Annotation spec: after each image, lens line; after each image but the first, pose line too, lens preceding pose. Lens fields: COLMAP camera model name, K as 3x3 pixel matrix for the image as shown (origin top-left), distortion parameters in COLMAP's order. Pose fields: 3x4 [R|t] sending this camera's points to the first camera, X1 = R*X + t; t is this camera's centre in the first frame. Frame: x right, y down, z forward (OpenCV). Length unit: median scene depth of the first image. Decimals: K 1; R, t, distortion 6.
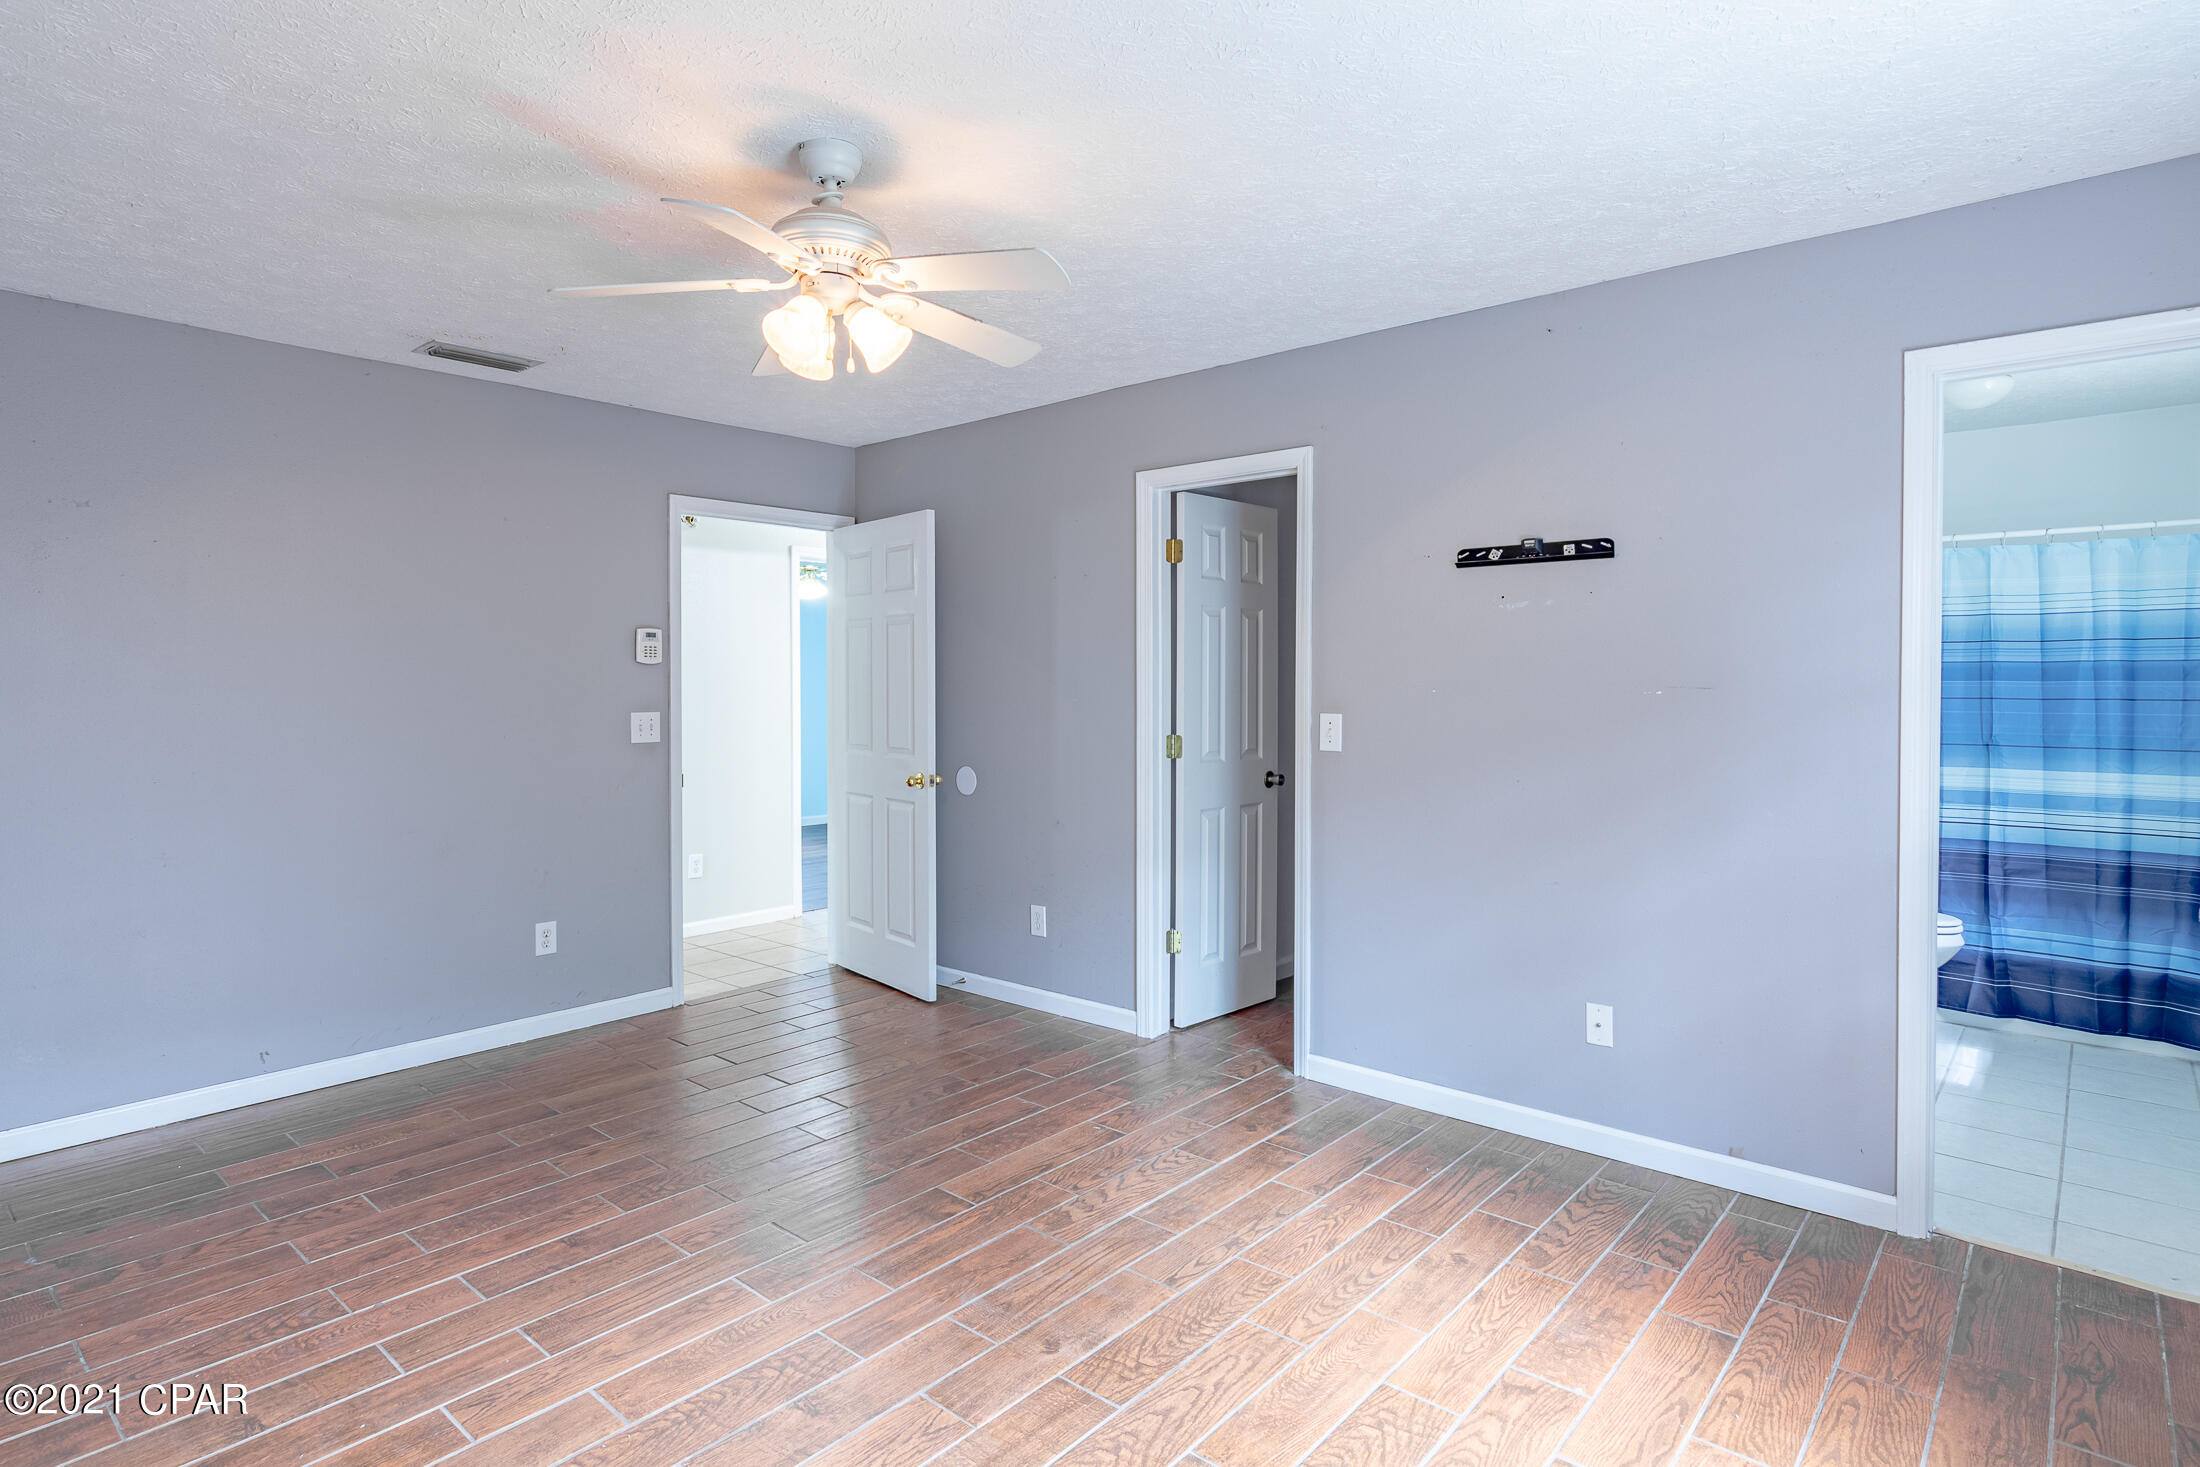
lens RADIAL K [[1171.1, 0, 1104.9], [0, 1171.1, 723.3], [0, 0, 1]] dist [-0.000106, 0.000072]
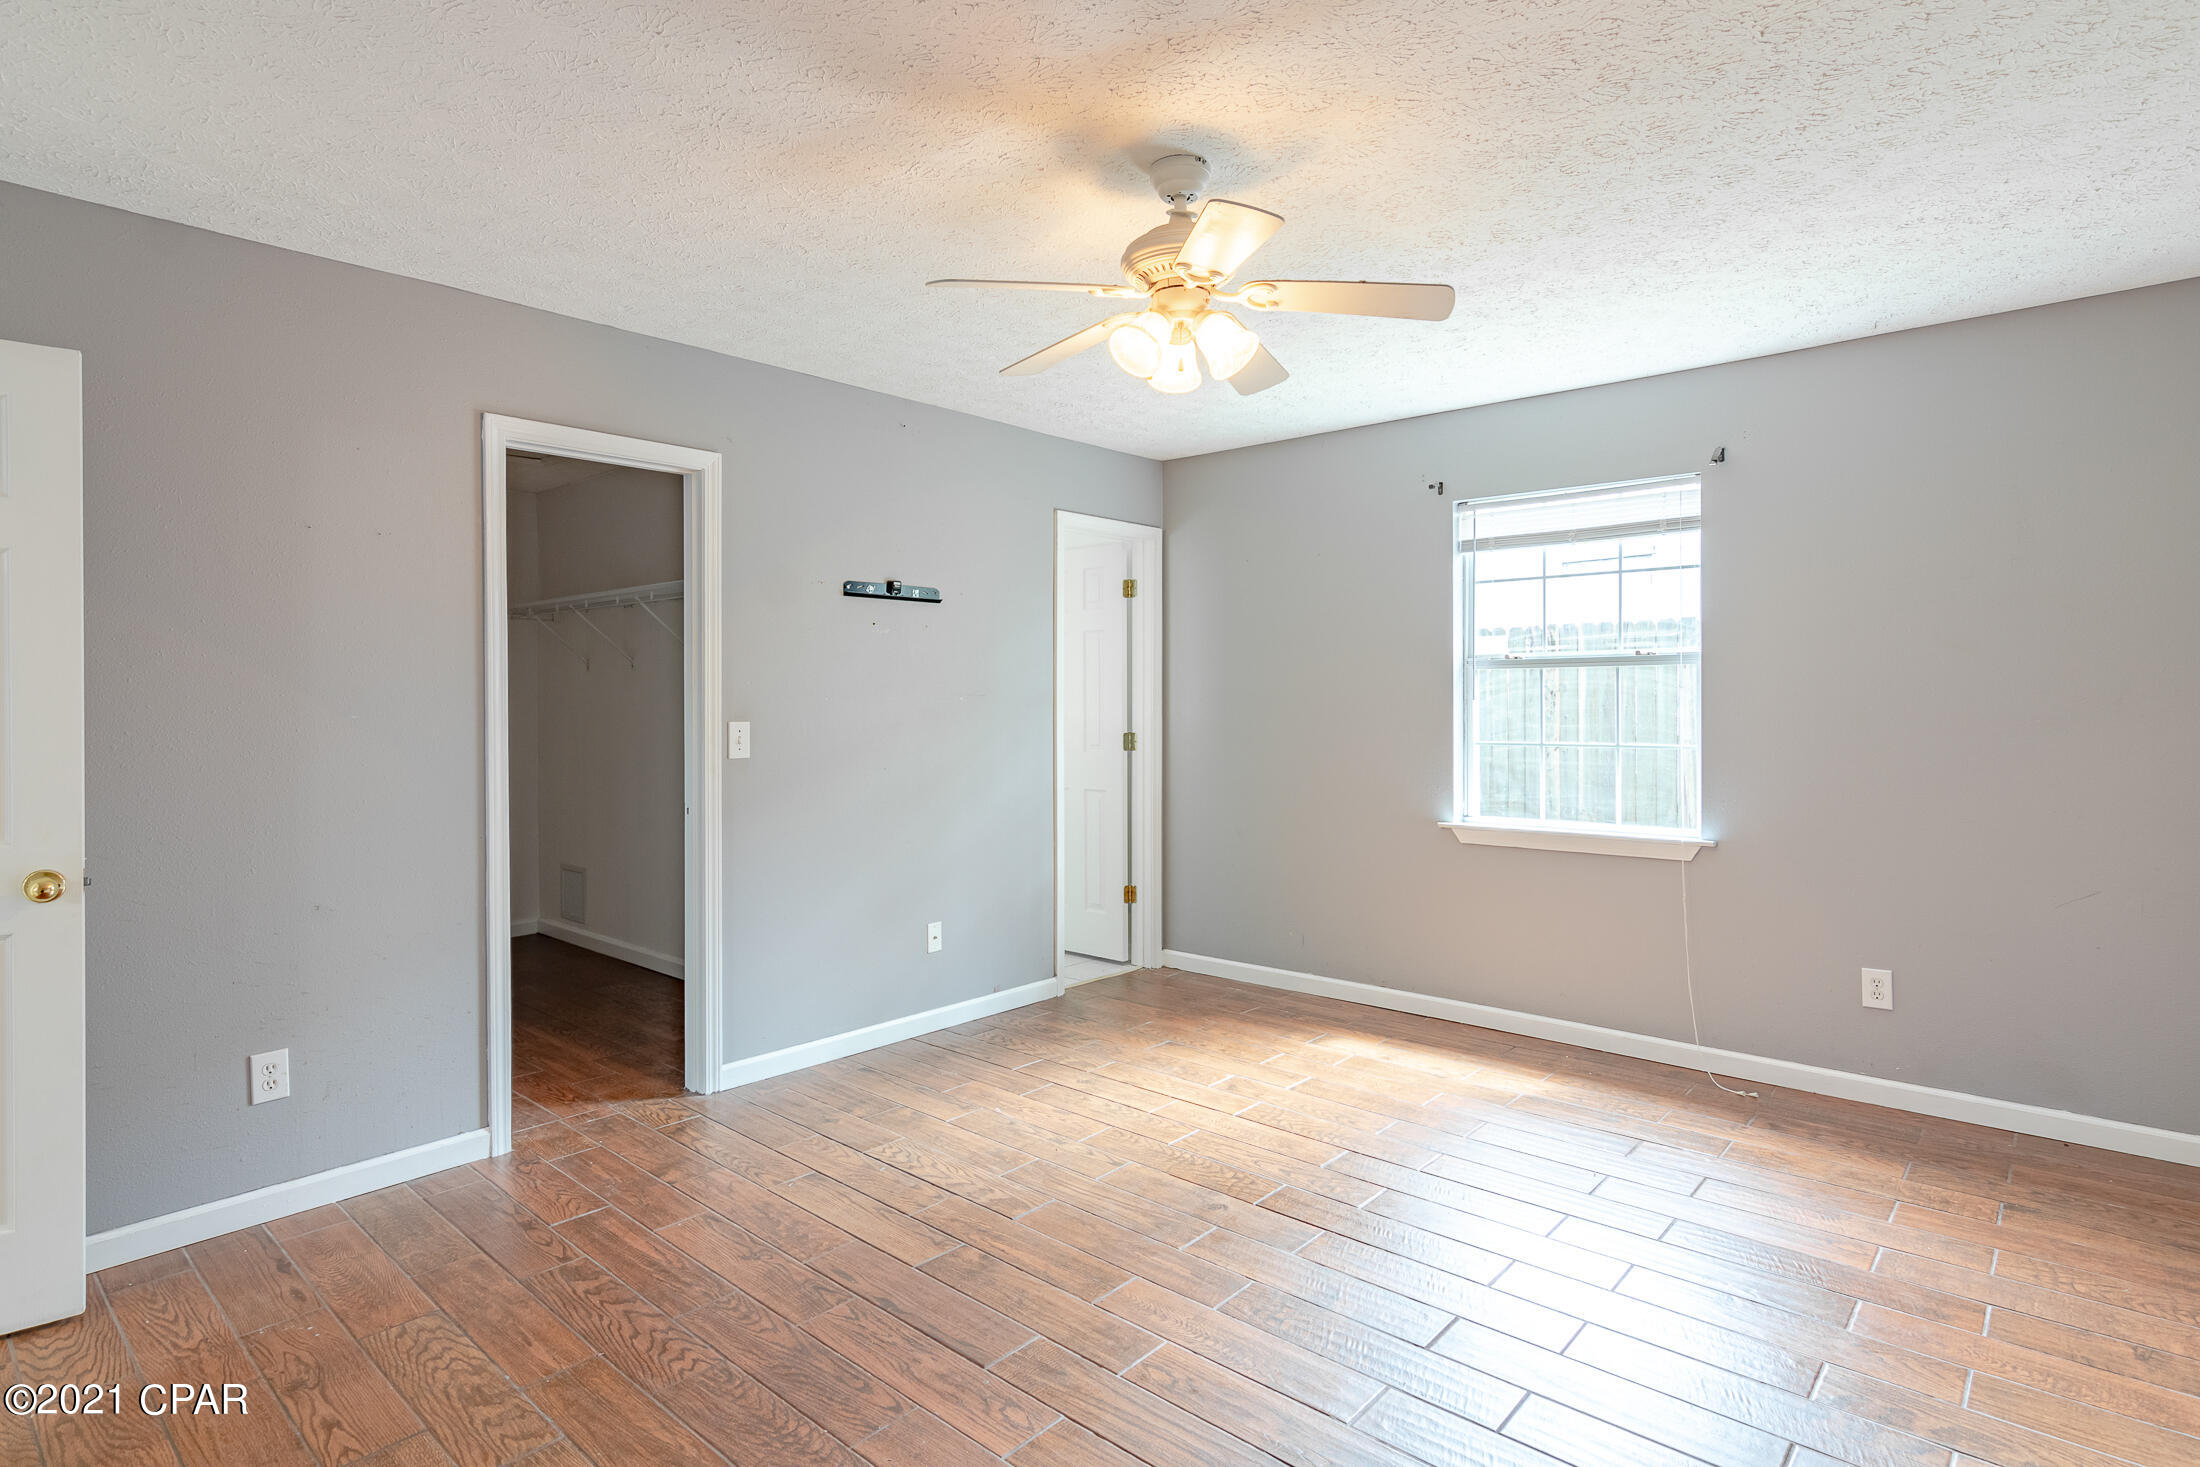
lens RADIAL K [[1099.1, 0, 1100.0], [0, 1099.1, 733.5], [0, 0, 1]] dist [0.017788, -0.000143]
pose [[0.015549, -0.032455, 0.999352, -0.883019], [0.031555, 0.998991, 0.031952, -0.021692], [-0.999381, 0.031037, 0.016557, 0.776457]]
